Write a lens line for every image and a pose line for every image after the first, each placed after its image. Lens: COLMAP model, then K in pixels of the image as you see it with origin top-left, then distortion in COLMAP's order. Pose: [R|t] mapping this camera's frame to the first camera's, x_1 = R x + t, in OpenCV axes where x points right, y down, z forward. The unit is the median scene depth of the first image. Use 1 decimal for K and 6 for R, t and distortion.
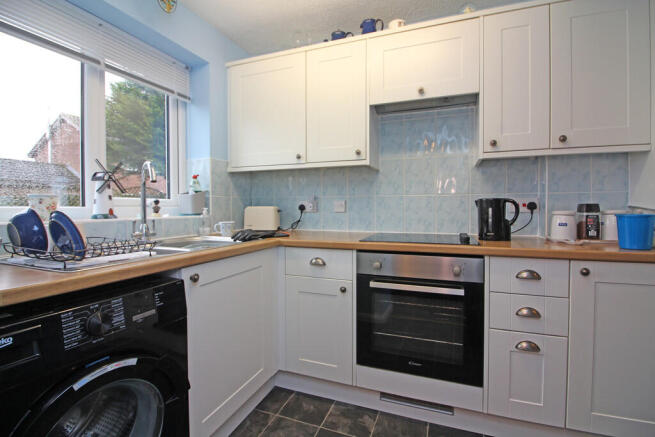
lens RADIAL K [[300.8, 0, 329.5], [0, 300.8, 216.1], [0, 0, 1]] dist [0.002289, 0.000305]
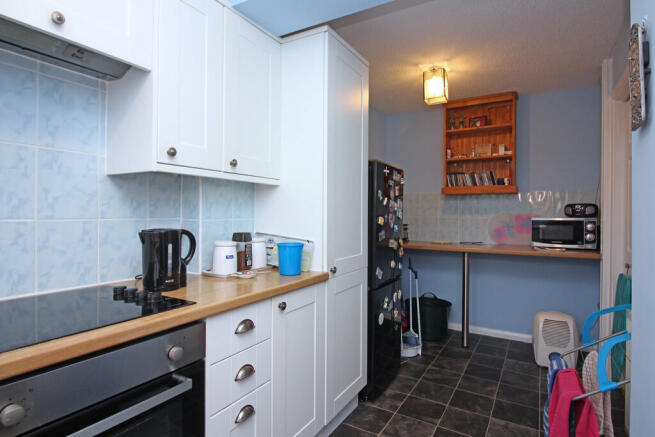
lens RADIAL K [[354.9, 0, 328.3], [0, 354.9, 212.7], [0, 0, 1]] dist [-0.004330, -0.000697]
pose [[0.162786, 0.004916, 0.986649, -0.218602], [0.023818, 0.999677, -0.008911, -0.085573], [-0.986374, 0.024951, 0.162616, 0.515997]]
